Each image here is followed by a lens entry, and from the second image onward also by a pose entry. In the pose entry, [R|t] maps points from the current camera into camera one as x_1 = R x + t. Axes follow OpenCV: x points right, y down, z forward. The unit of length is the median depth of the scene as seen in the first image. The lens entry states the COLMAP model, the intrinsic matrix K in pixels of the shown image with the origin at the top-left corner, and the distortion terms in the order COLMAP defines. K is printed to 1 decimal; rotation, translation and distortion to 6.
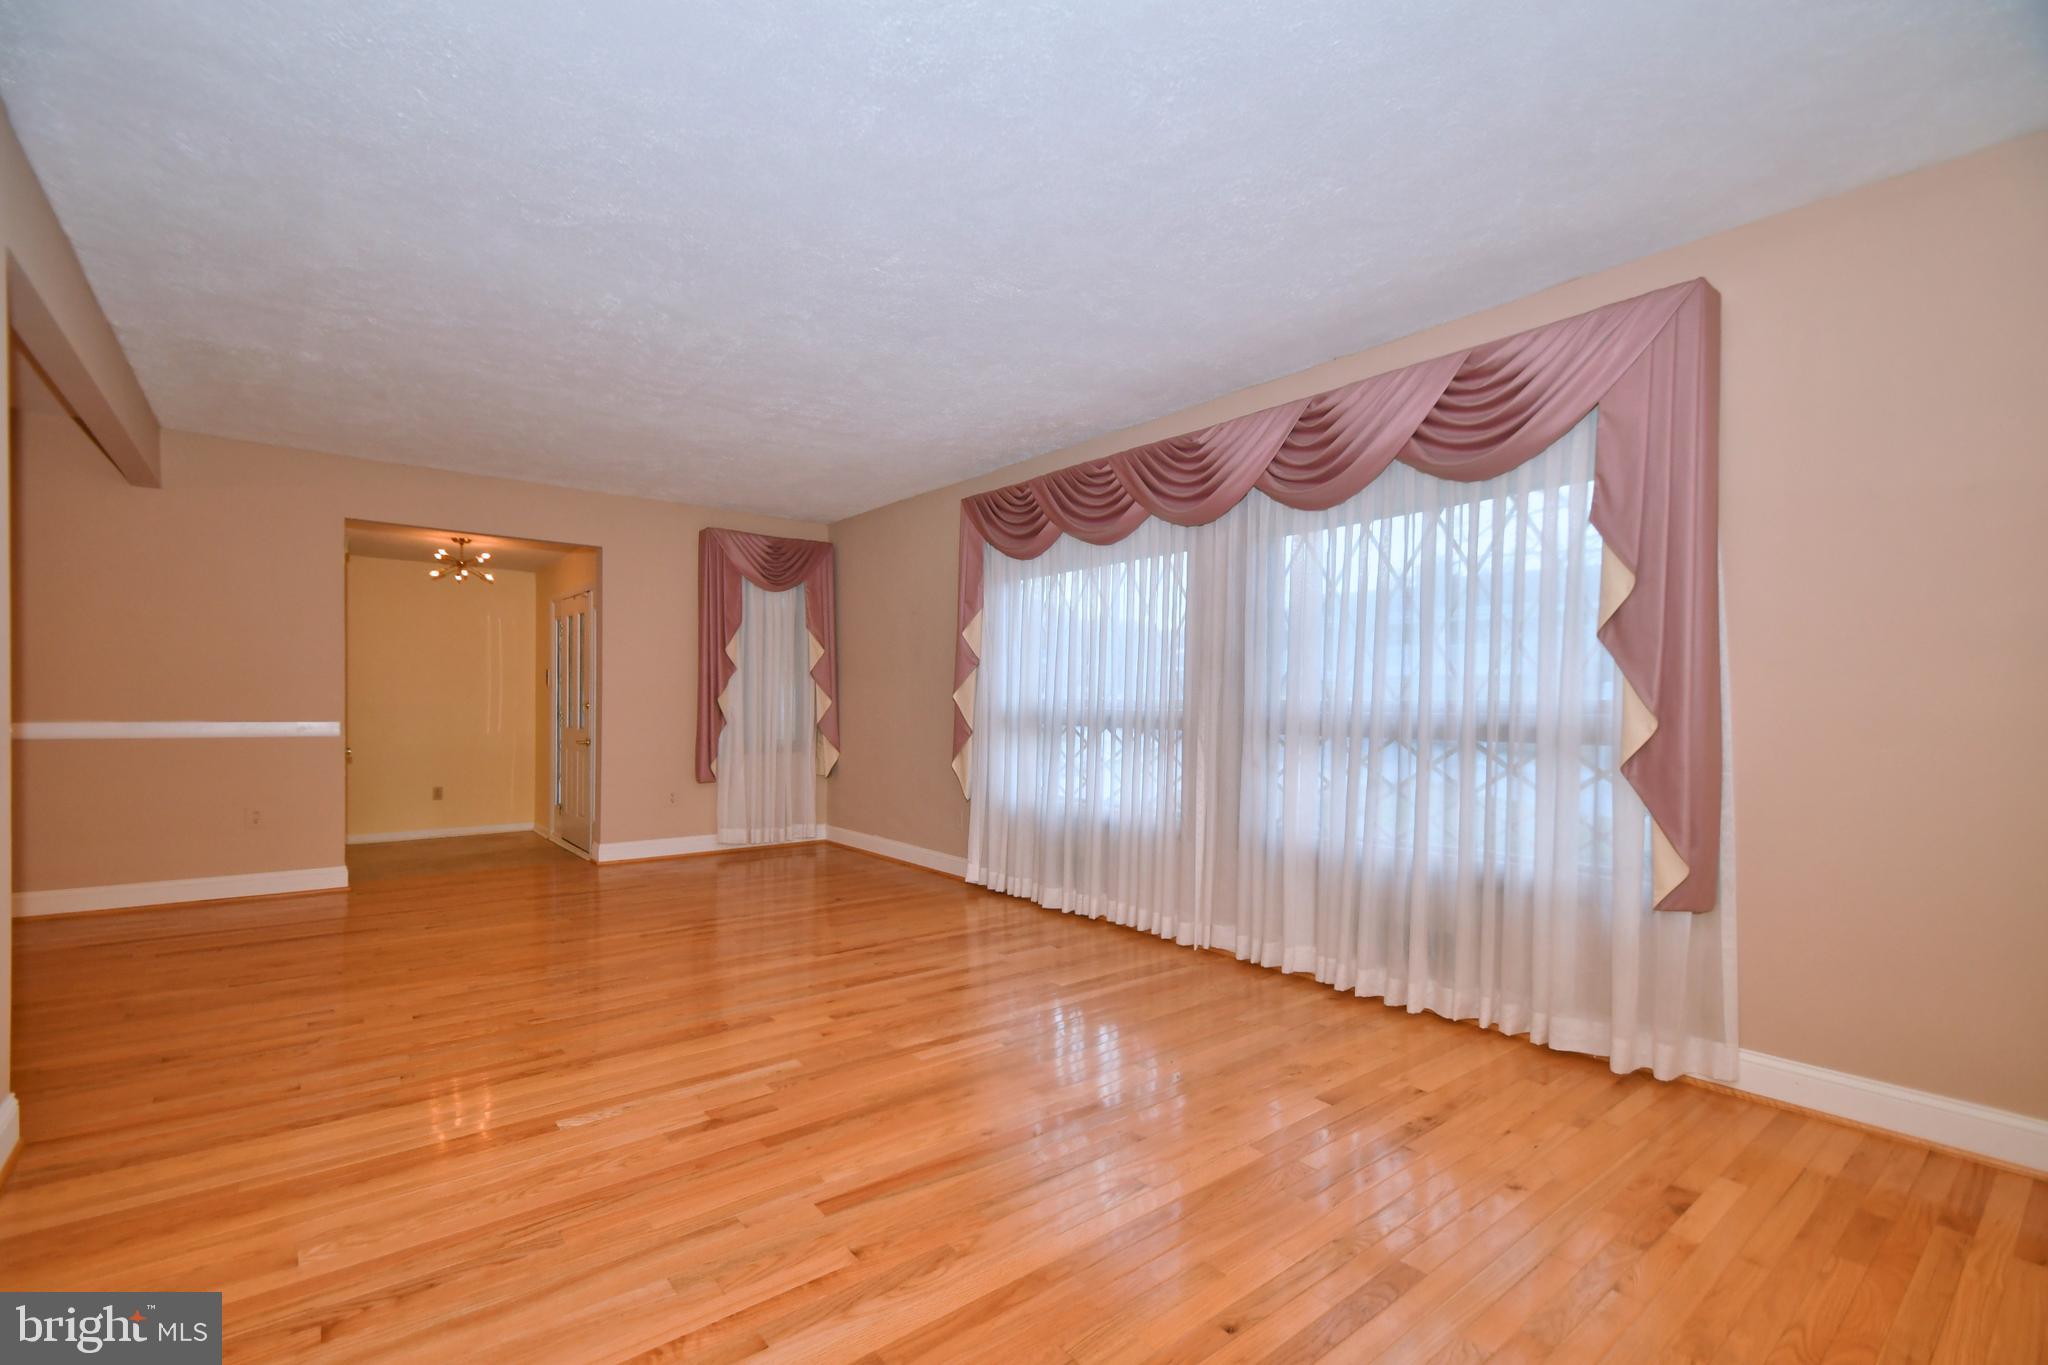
lens RADIAL K [[894.9, 0, 1000.5], [0, 894.9, 715.6], [0, 0, 1]] dist [0.019615, -0.013117]
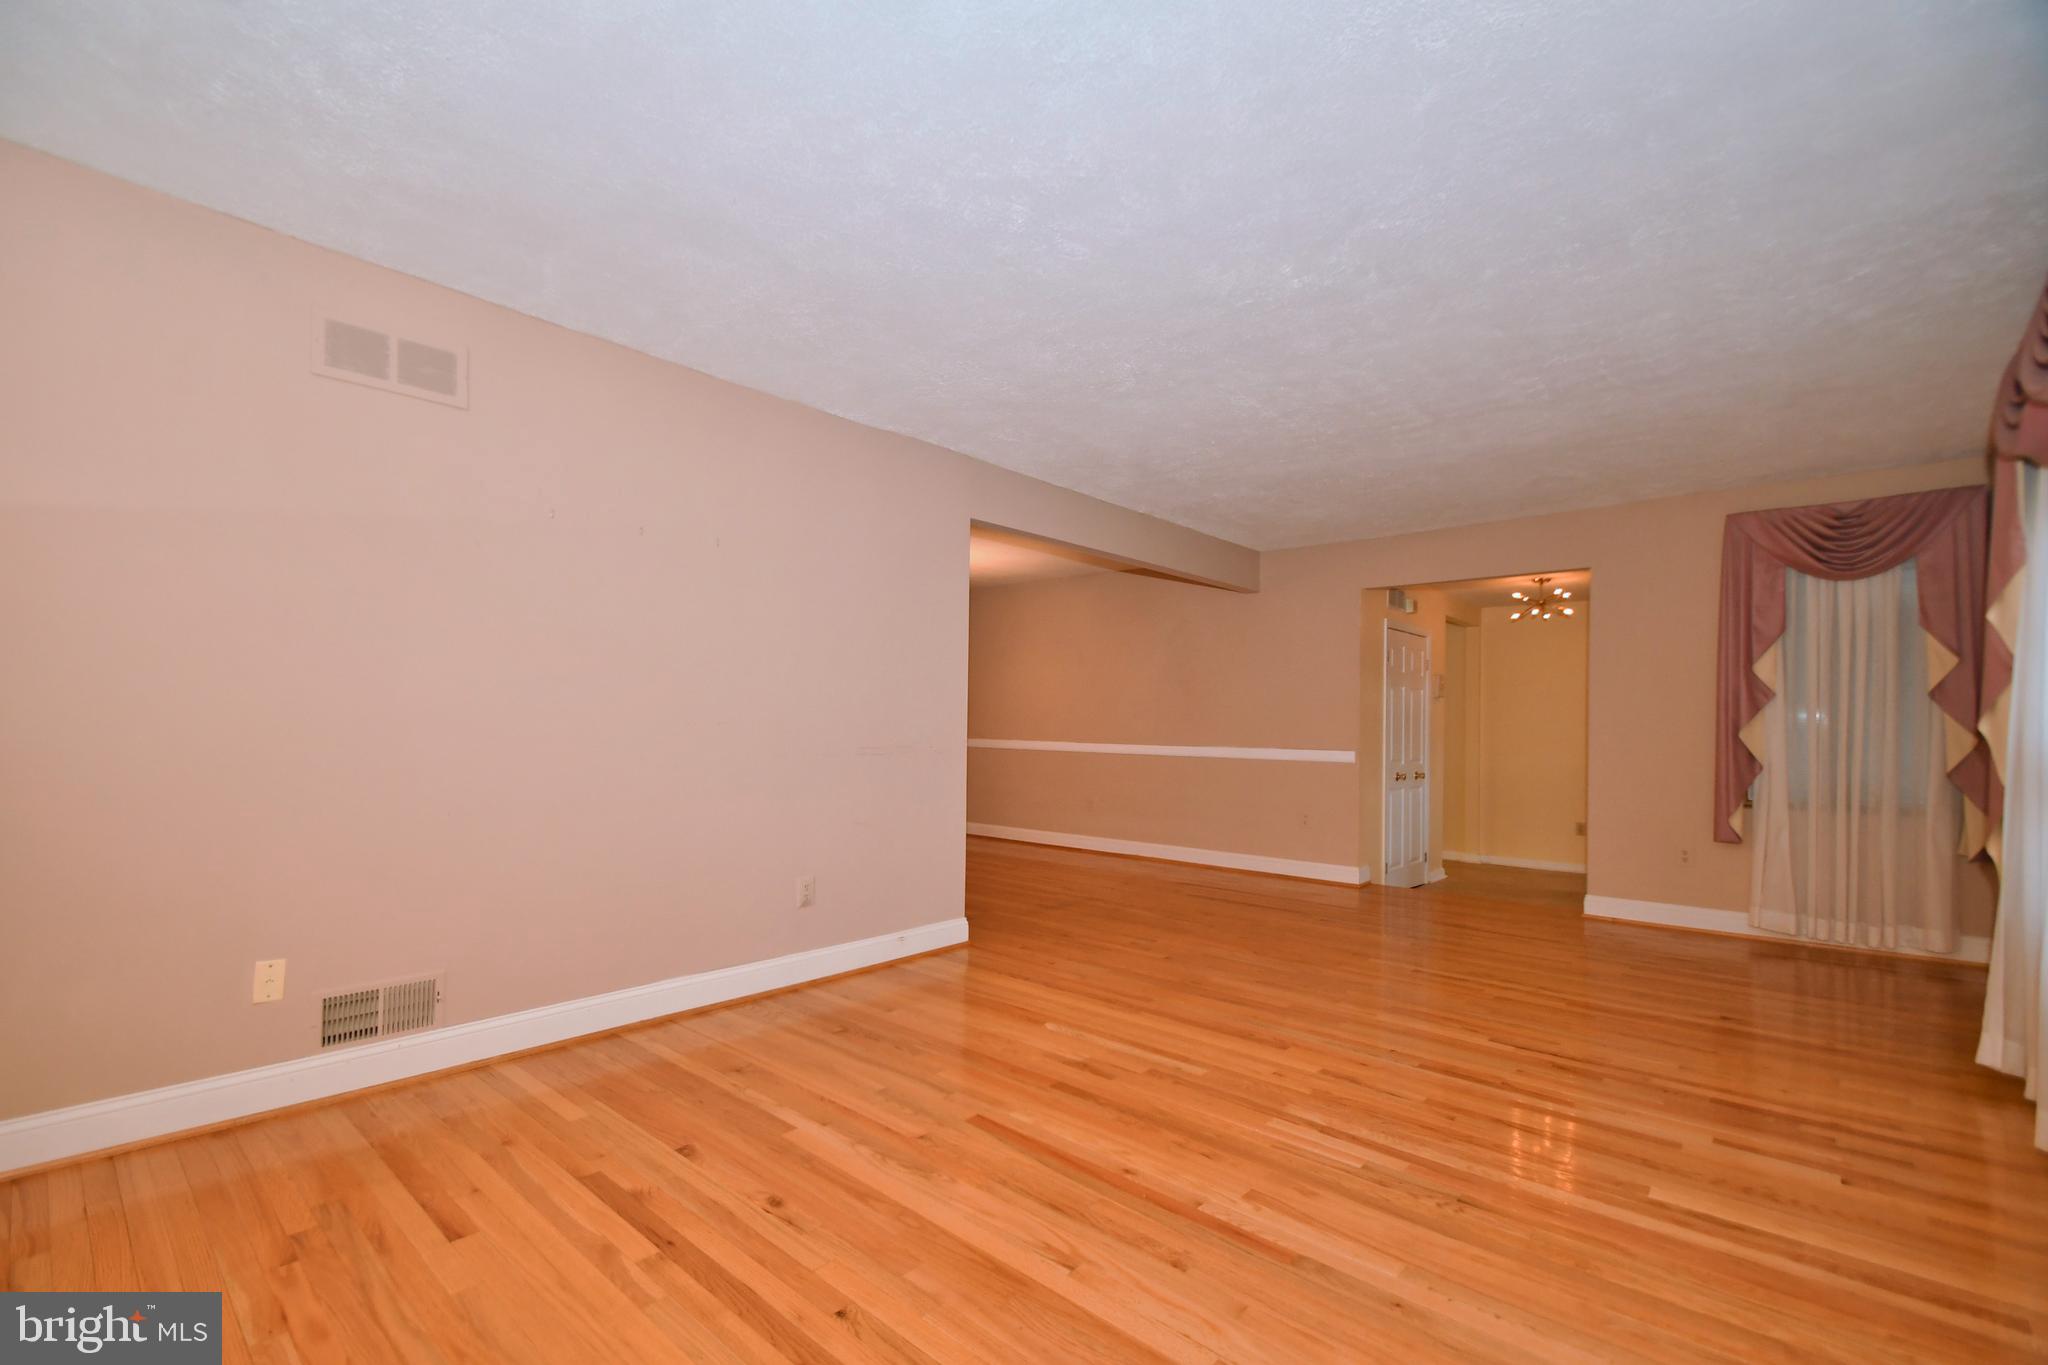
lens RADIAL K [[894.9, 0, 1000.5], [0, 894.9, 715.6], [0, 0, 1]] dist [0.019615, -0.013117]
pose [[0.161021, -0.017185, -0.986801, 0.502734], [-0.024526, 0.999470, -0.021408, -0.004575], [0.986646, 0.027649, 0.160514, 0.368854]]
